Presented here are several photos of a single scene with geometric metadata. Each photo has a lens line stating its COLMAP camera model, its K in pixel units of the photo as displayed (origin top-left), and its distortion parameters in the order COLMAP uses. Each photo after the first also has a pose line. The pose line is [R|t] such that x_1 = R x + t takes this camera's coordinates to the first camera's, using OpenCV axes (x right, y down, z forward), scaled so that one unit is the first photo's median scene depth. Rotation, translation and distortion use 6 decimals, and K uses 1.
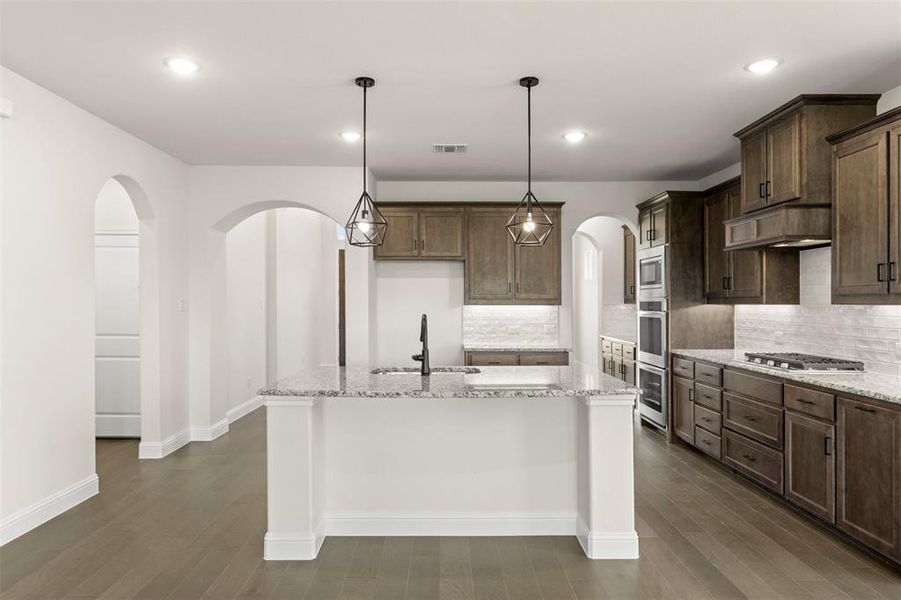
lens RADIAL K [[563.8, 0, 450.1], [0, 563.8, 317.1], [0, 0, 1]] dist [0.002215, -0.000564]
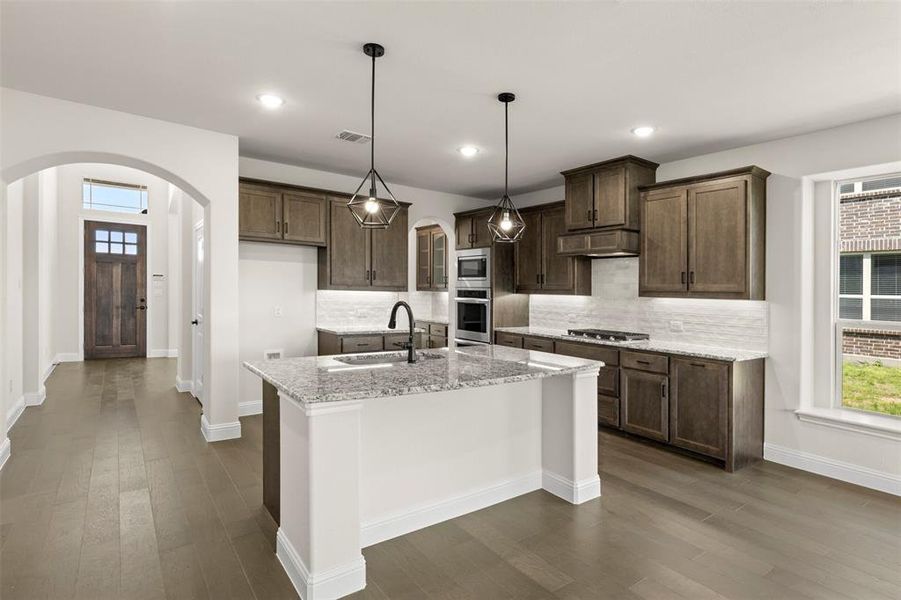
lens RADIAL K [[457.3, 0, 450.5], [0, 457.3, 300.0], [0, 0, 1]] dist [-0.000818, -0.000080]
pose [[0.811925, 0.009098, 0.583690, -0.435571], [-0.010867, 0.999941, -0.000469, -0.007412], [-0.583660, -0.005962, 0.811976, 0.285213]]
